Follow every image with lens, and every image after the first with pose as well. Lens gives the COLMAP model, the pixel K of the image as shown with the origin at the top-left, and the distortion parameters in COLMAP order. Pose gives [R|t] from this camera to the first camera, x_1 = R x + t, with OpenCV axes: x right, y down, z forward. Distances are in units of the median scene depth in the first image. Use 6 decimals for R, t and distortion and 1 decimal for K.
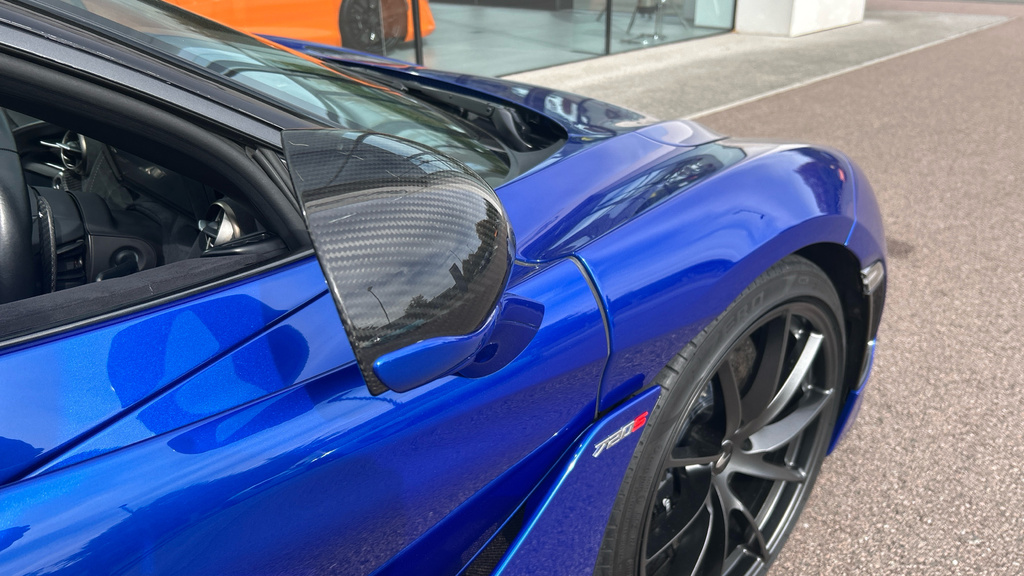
lens RADIAL K [[780.9, 0, 502.0], [0, 780.9, 283.3], [0, 0, 1]] dist [0.051049, -0.060495]
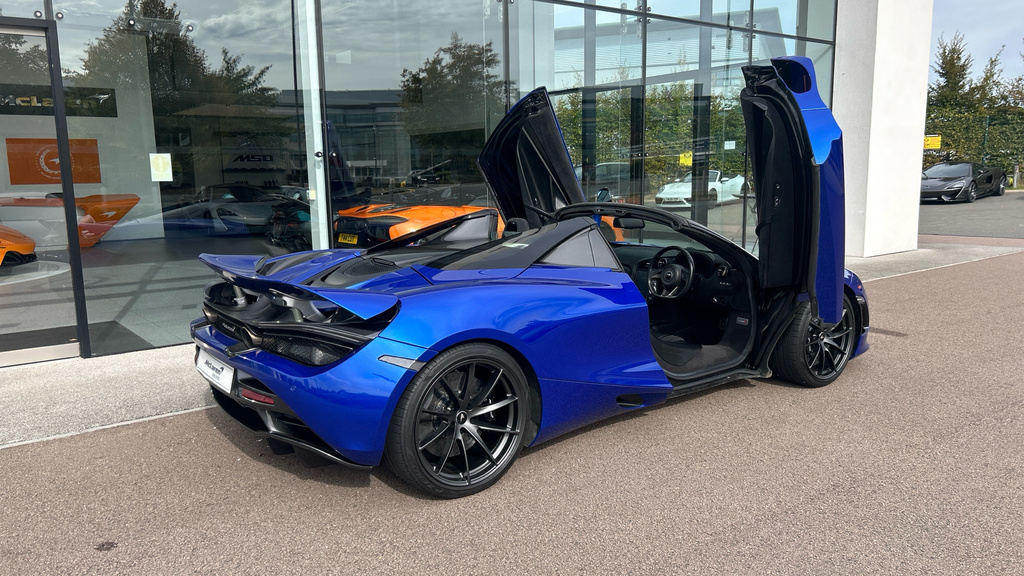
lens RADIAL K [[780.9, 0, 502.0], [0, 780.9, 283.3], [0, 0, 1]] dist [0.051049, -0.060495]
pose [[0.992466, 0.014967, -0.121604, -0.808957], [-0.048347, 0.959813, -0.276446, 1.061502], [0.112580, 0.280243, 0.953305, -2.905949]]
